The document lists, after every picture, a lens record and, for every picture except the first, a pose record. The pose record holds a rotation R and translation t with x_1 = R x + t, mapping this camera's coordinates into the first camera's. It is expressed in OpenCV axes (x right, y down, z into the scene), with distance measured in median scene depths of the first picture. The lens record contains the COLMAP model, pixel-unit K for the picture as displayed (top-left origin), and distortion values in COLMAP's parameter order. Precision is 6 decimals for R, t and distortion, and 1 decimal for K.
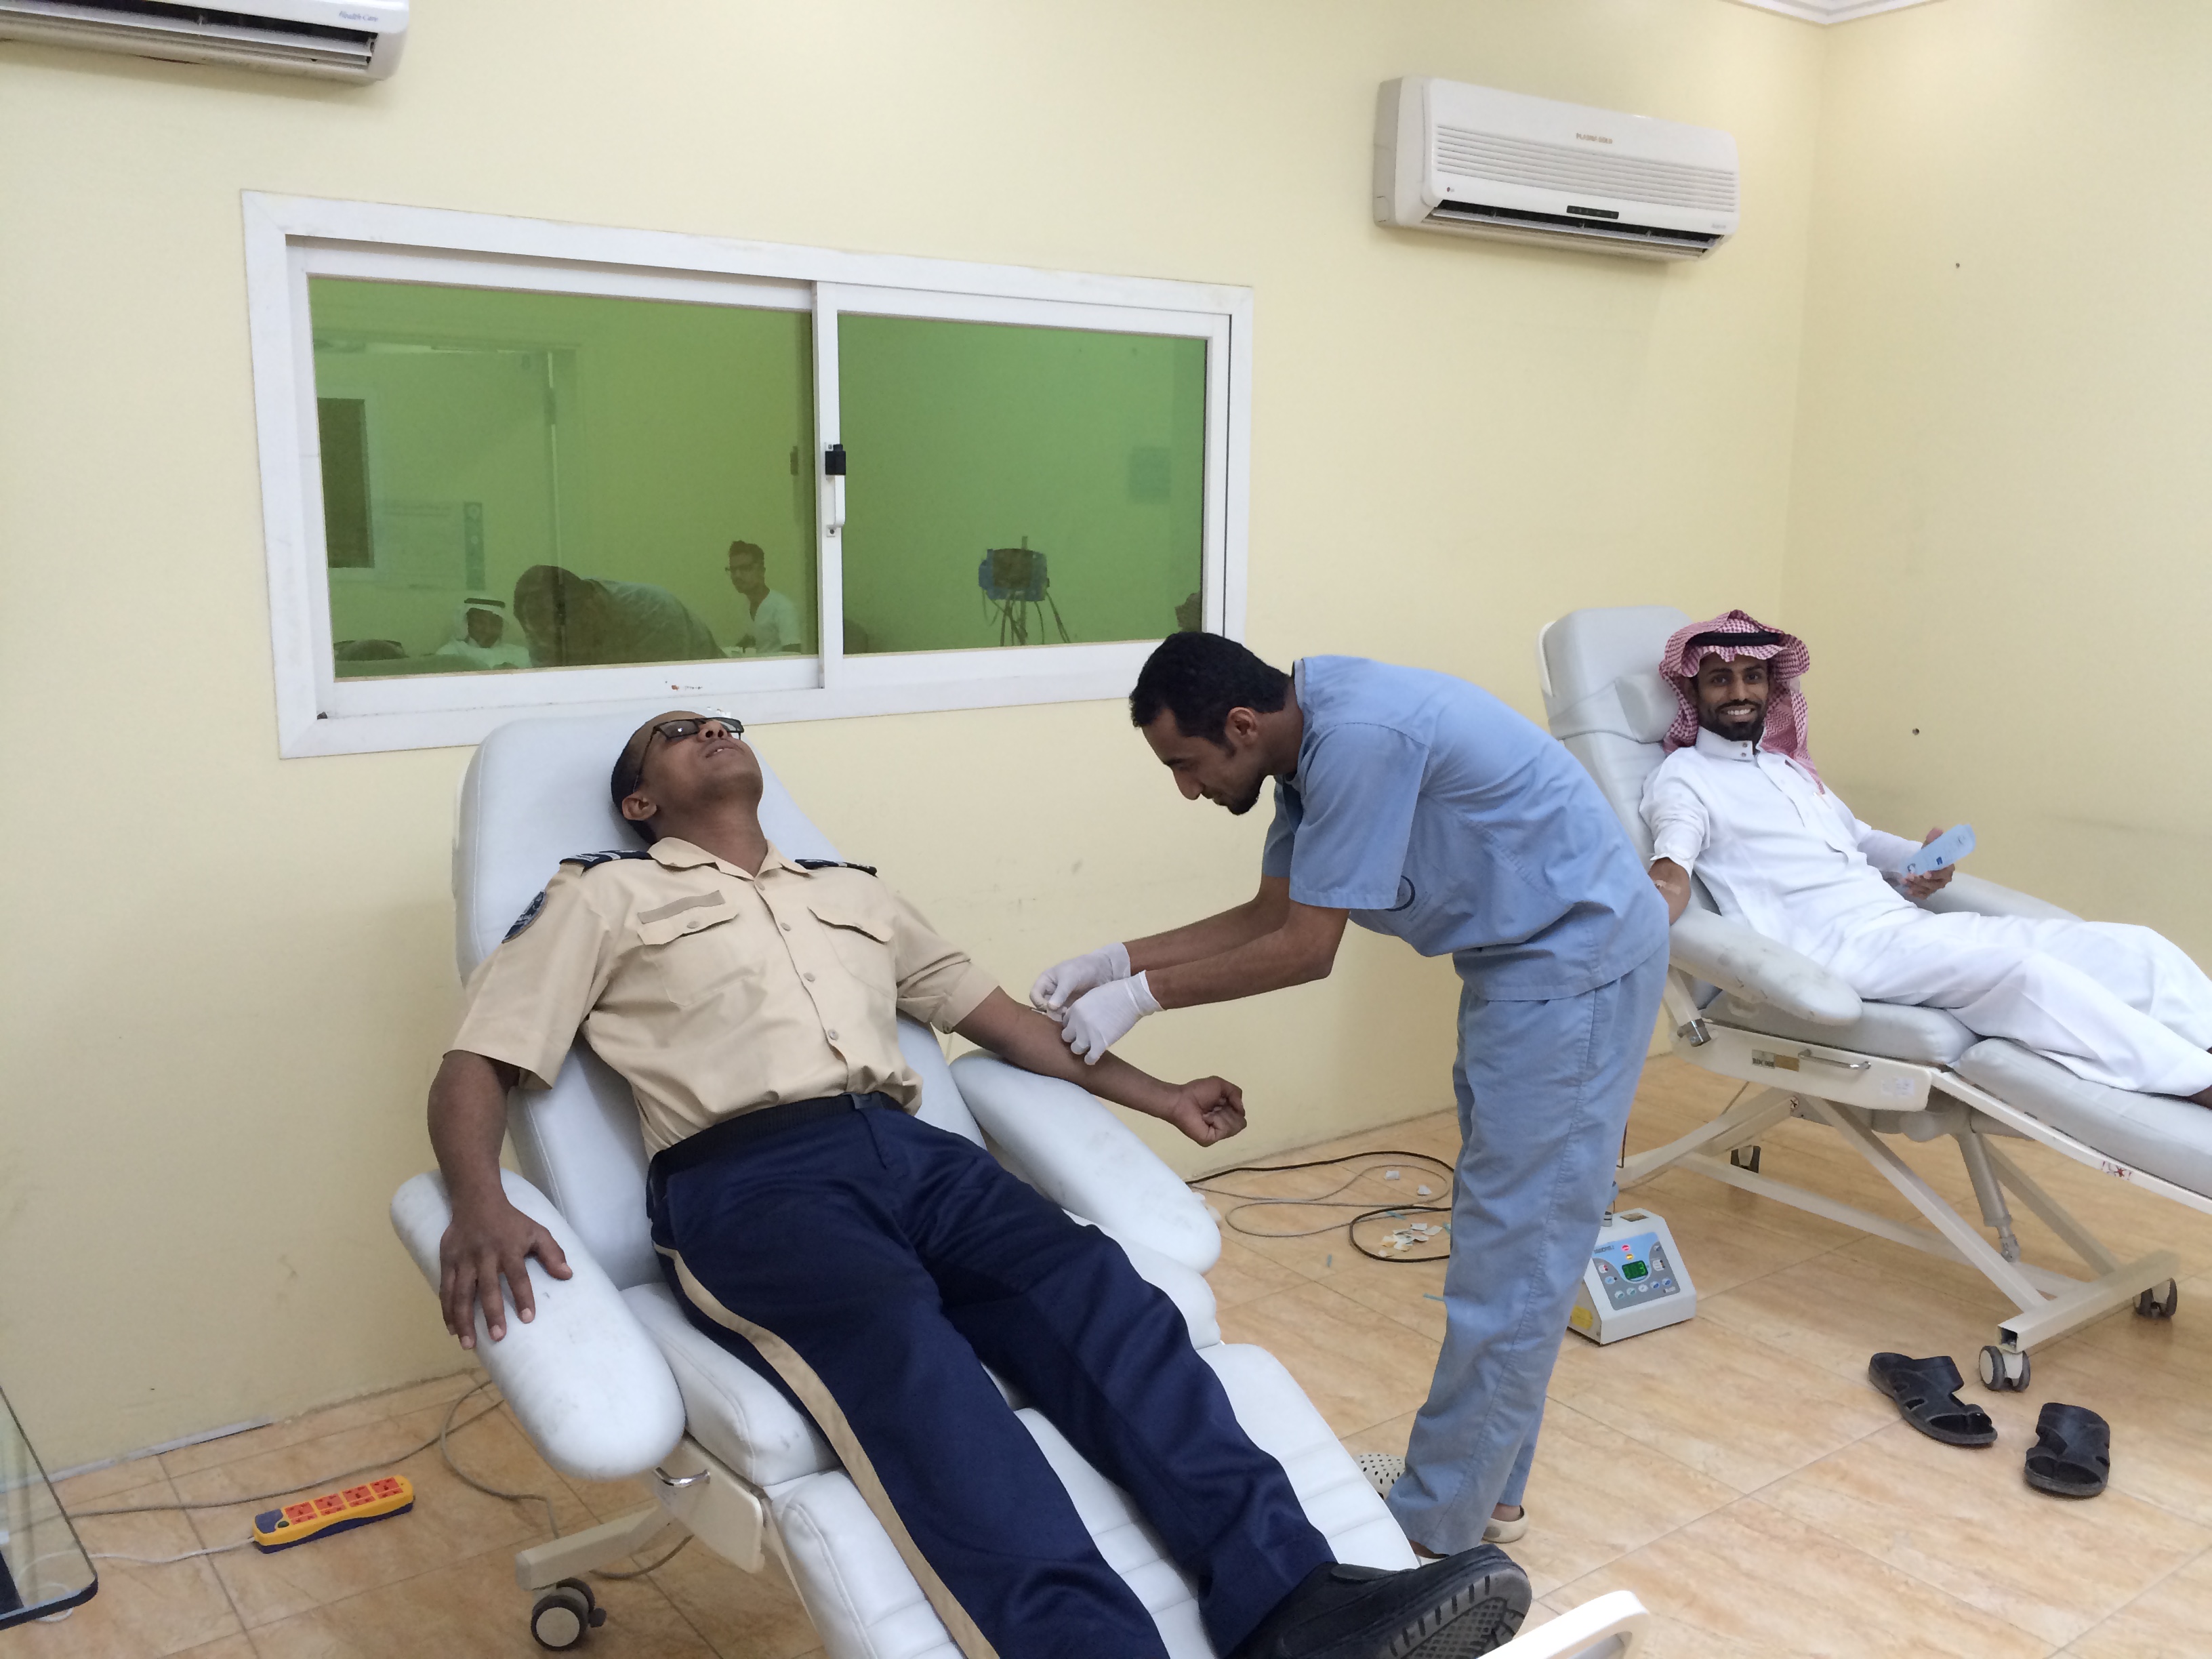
lens RADIAL K [[1902.3, 0, 1119.5], [0, 1902.3, 835.1], [0, 0, 1]] dist [0.099700, -0.139289]
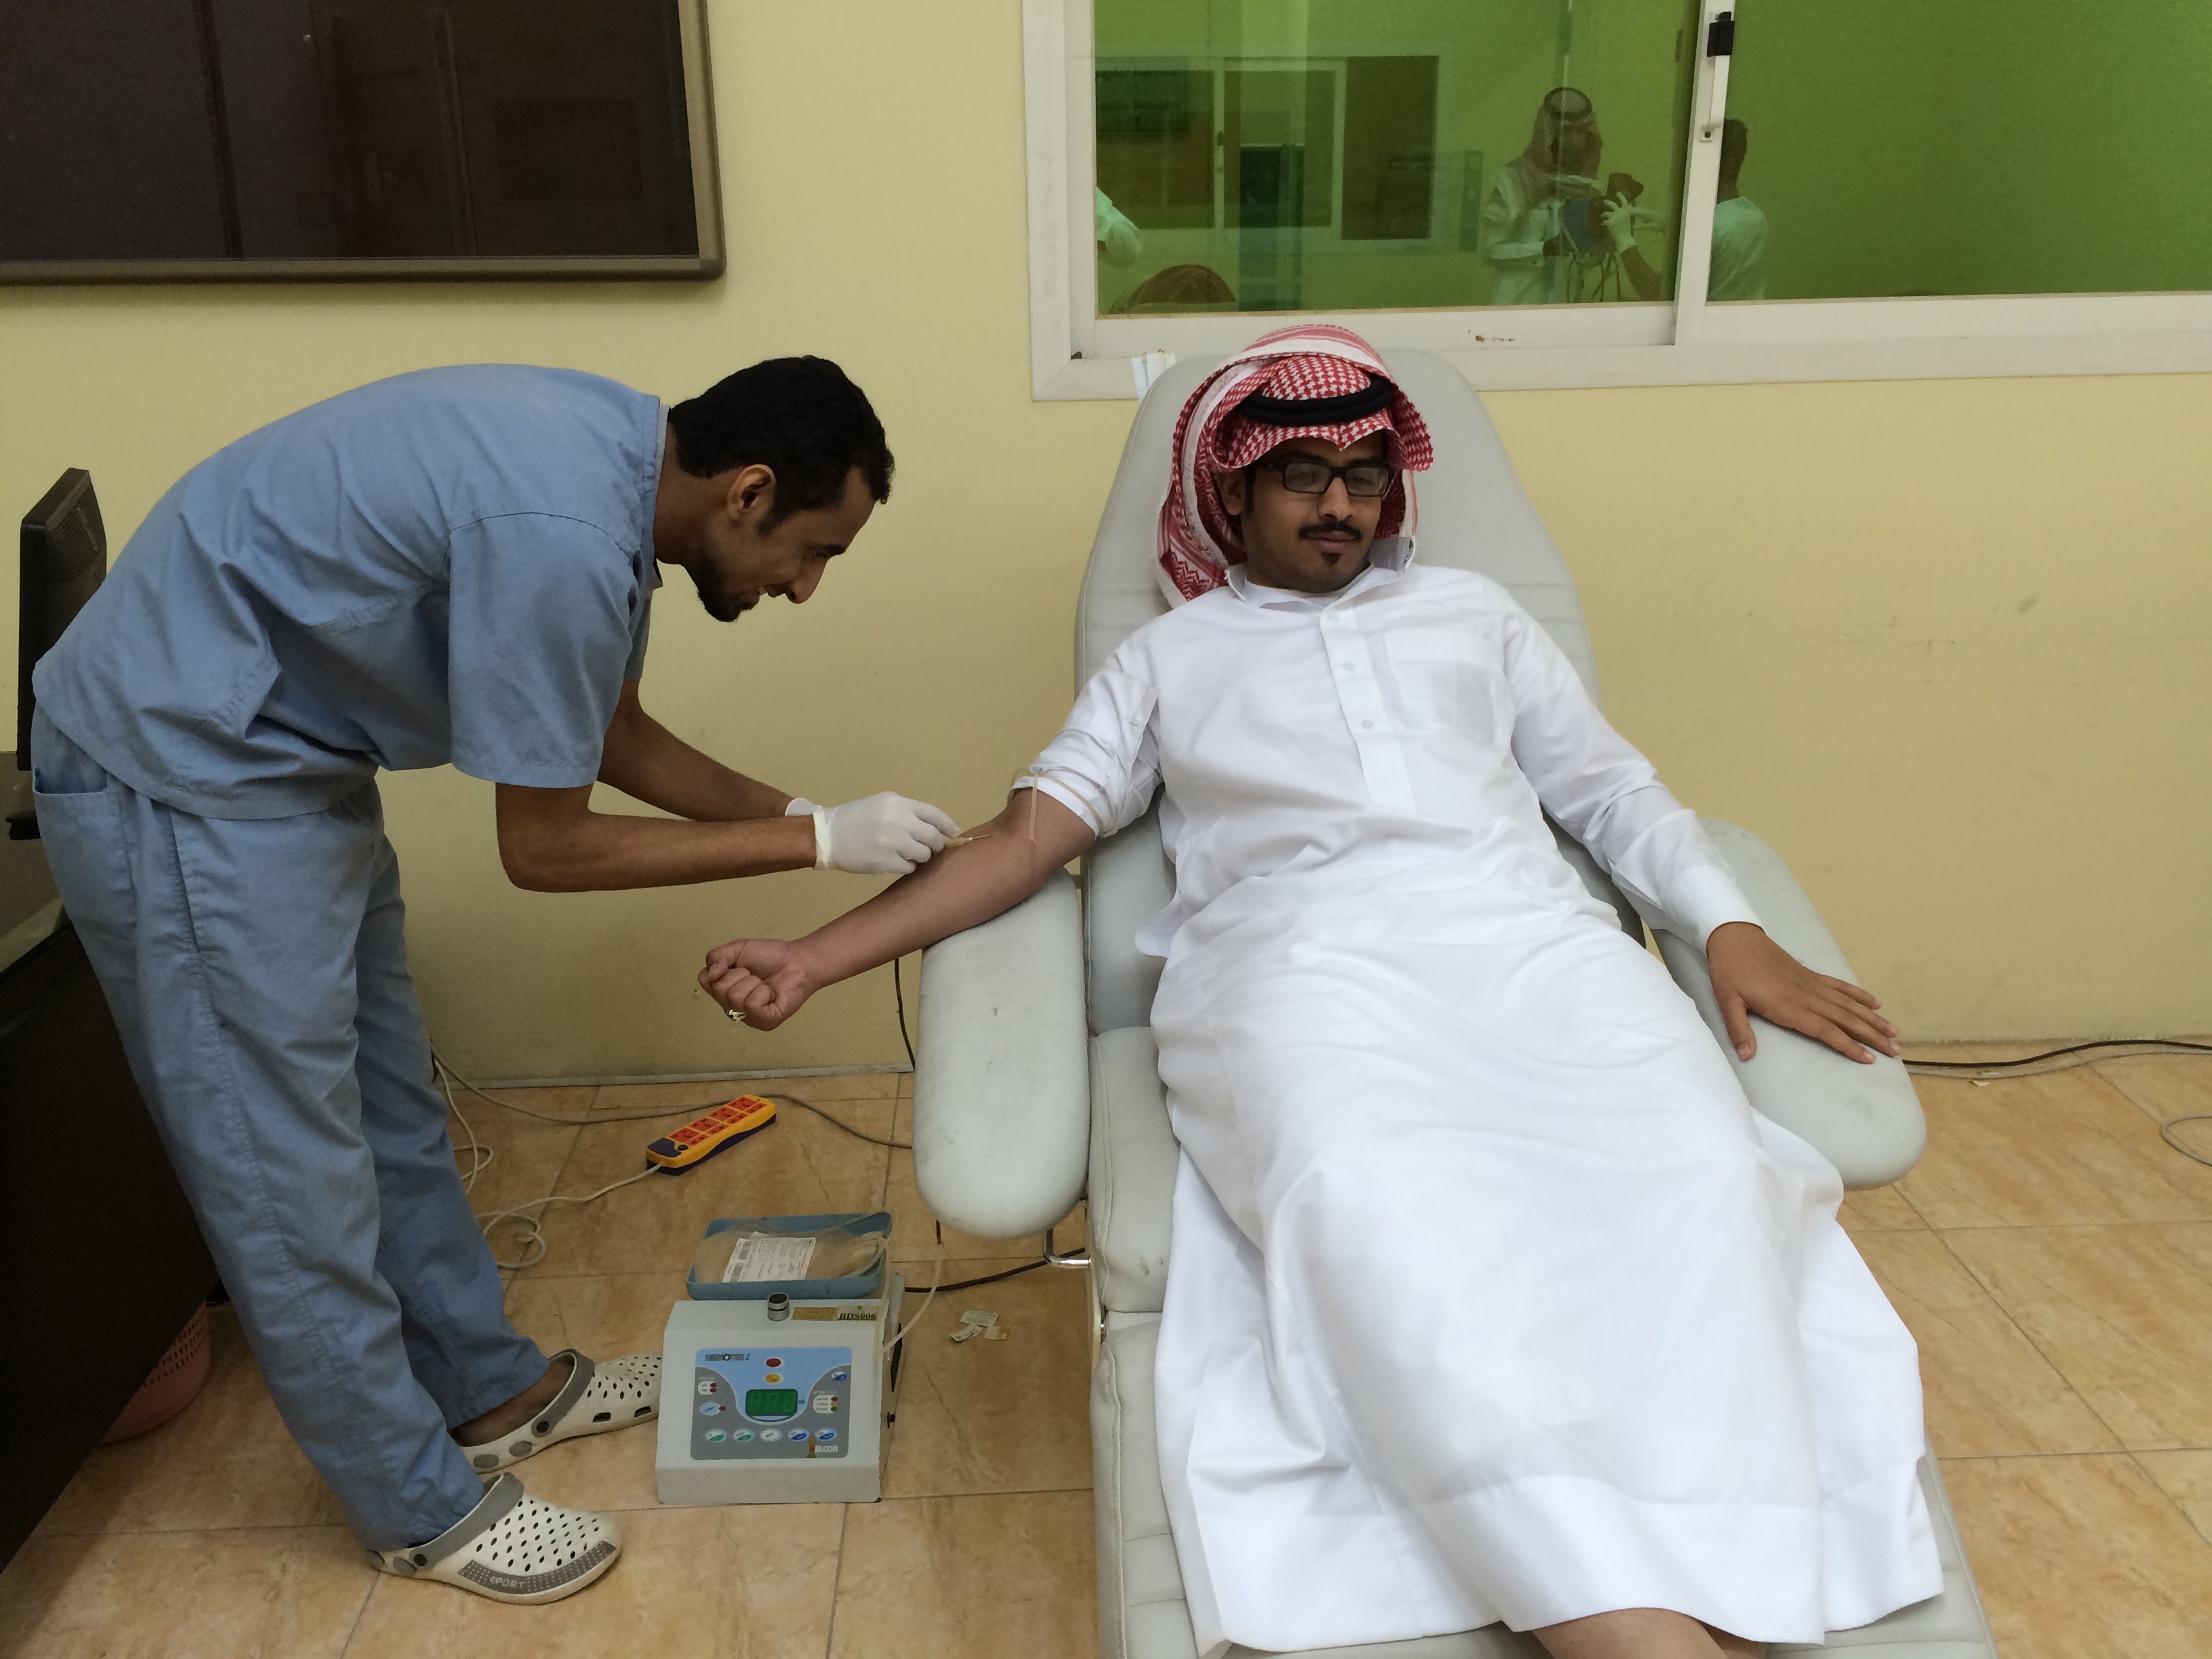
lens RADIAL K [[1906.6, 0, 1099.6], [0, 1906.6, 828.1], [0, 0, 1]] dist [0.108023, -0.144665]
pose [[0.829110, 0.162471, -0.534958, 0.125685], [-0.081701, 0.981782, 0.171551, 0.002376], [0.553084, -0.098528, 0.827279, 0.212575]]
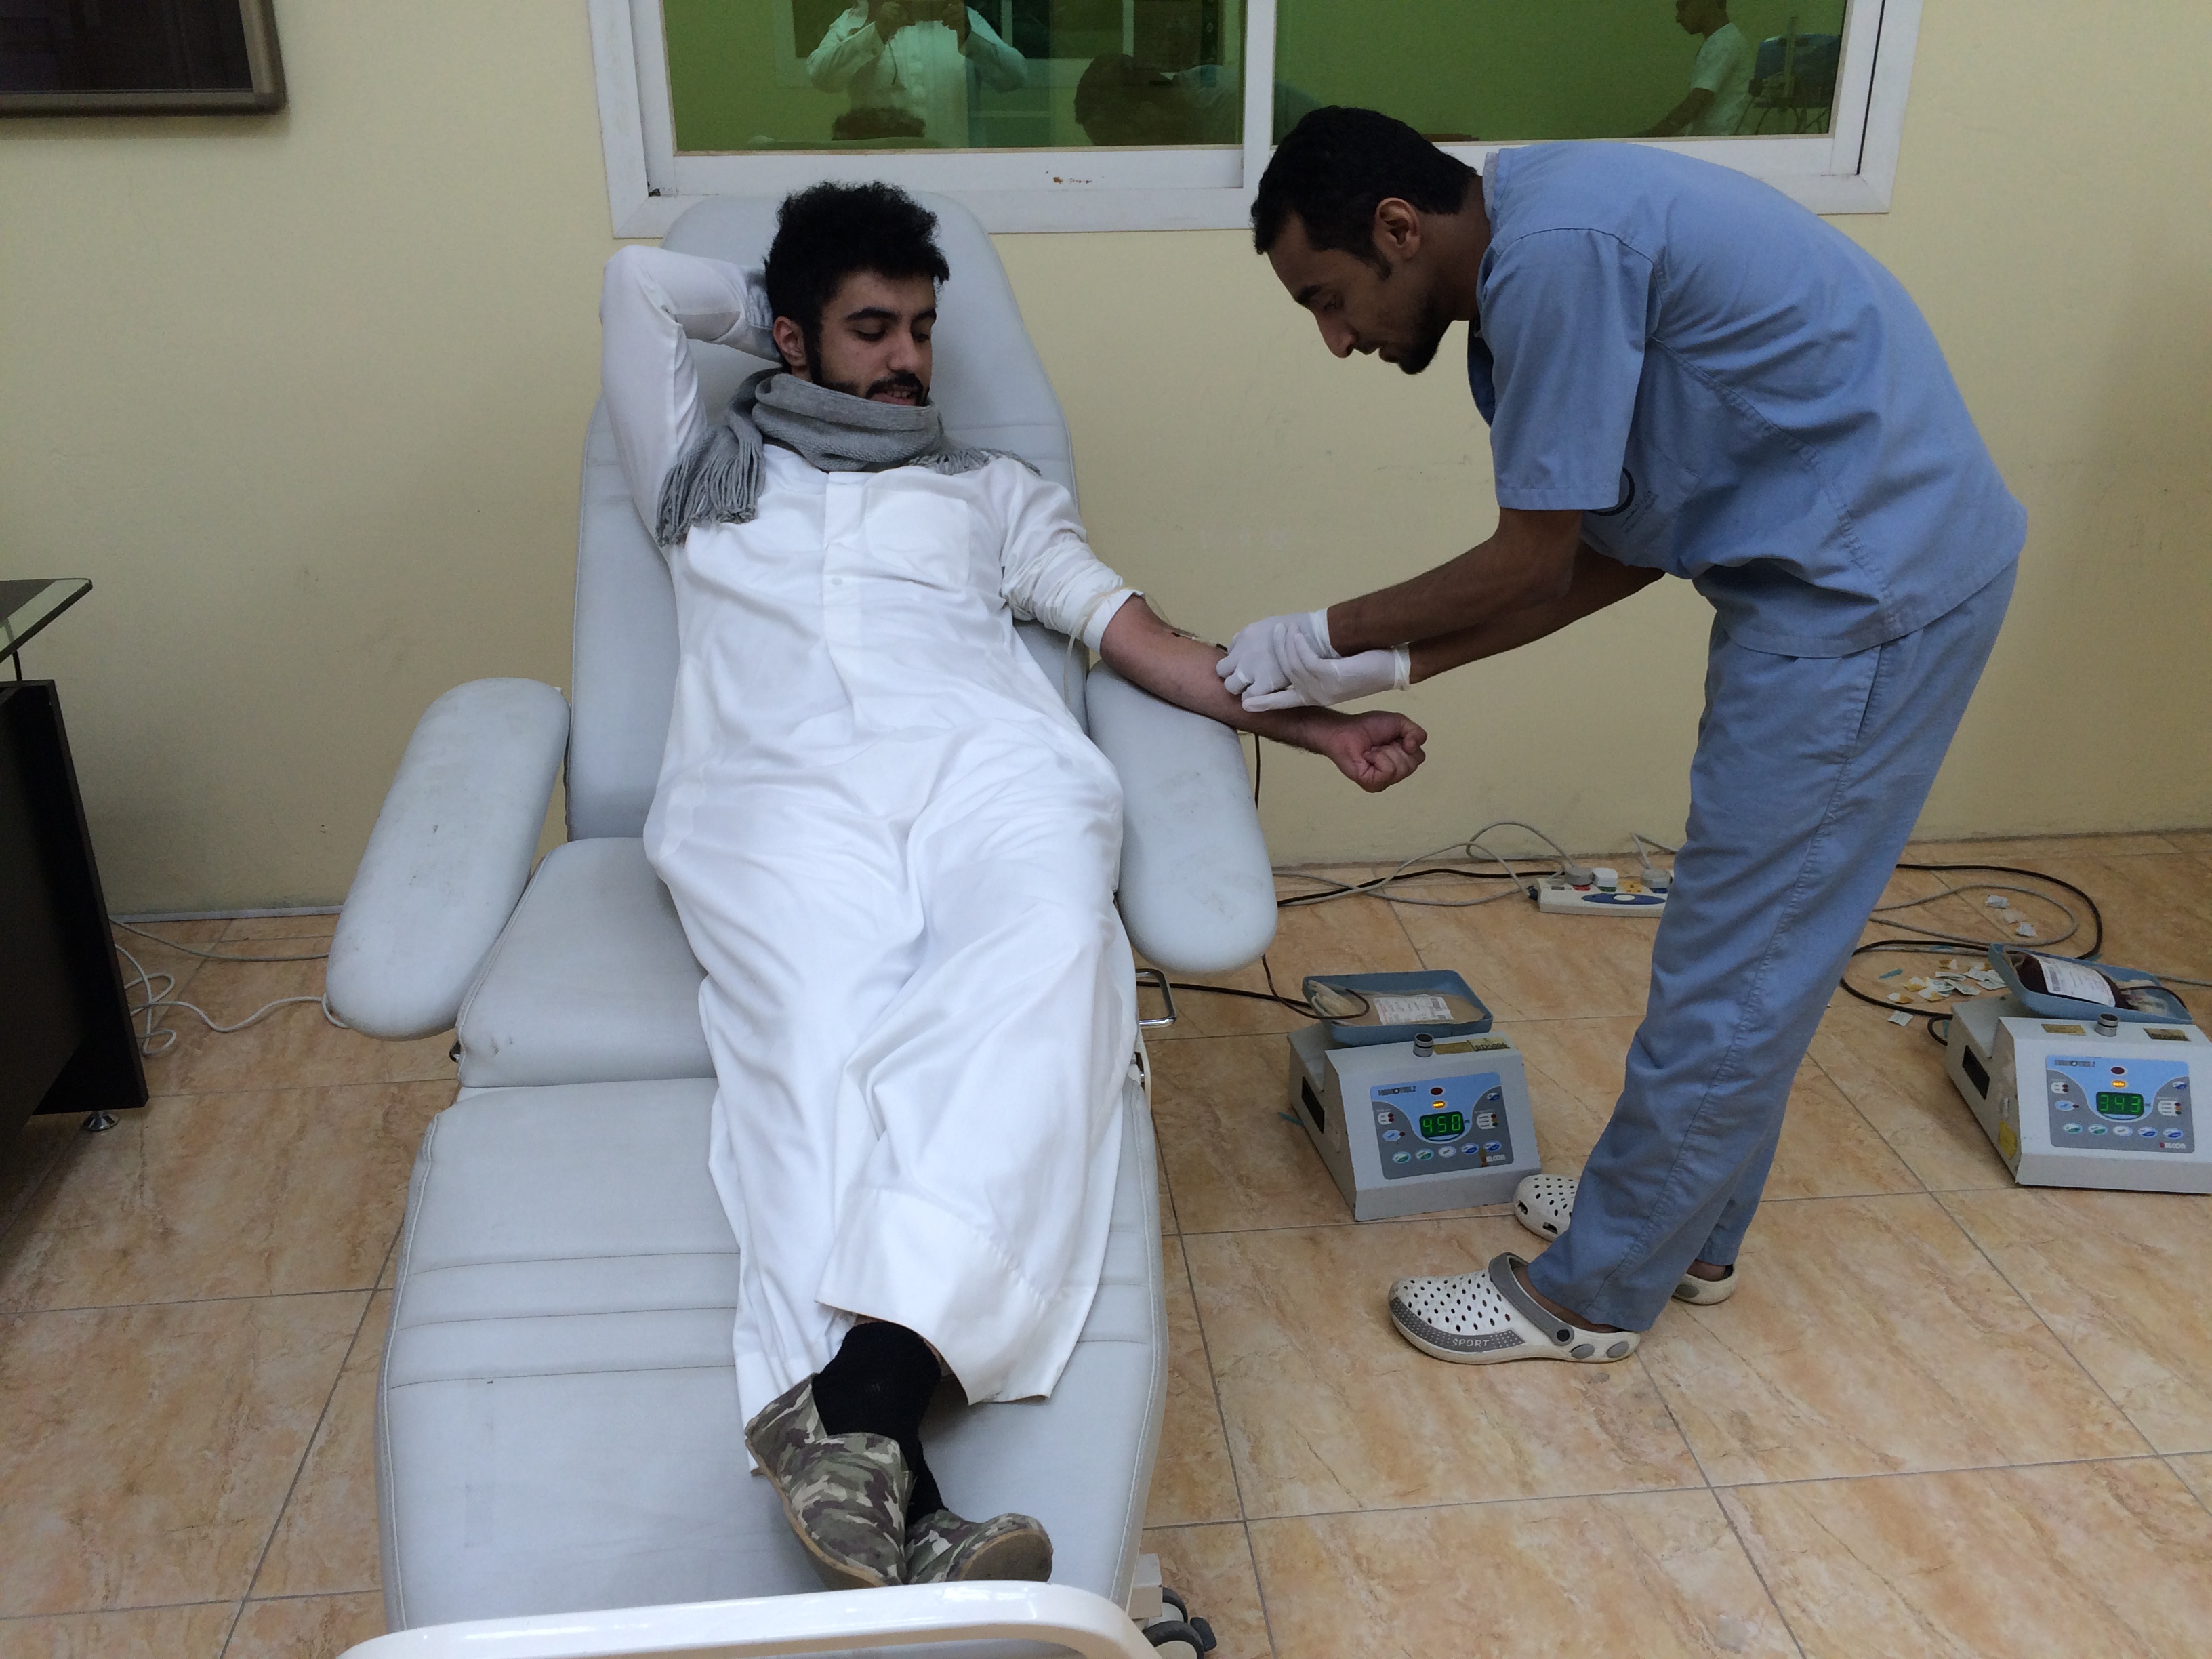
lens RADIAL K [[1902.3, 0, 1119.5], [0, 1902.3, 835.1], [0, 0, 1]] dist [0.099700, -0.139289]
pose [[0.855261, 0.194358, -0.480369, 0.287291], [-0.080340, 0.965522, 0.247613, -0.009863], [0.511933, -0.173181, 0.841388, 0.264952]]
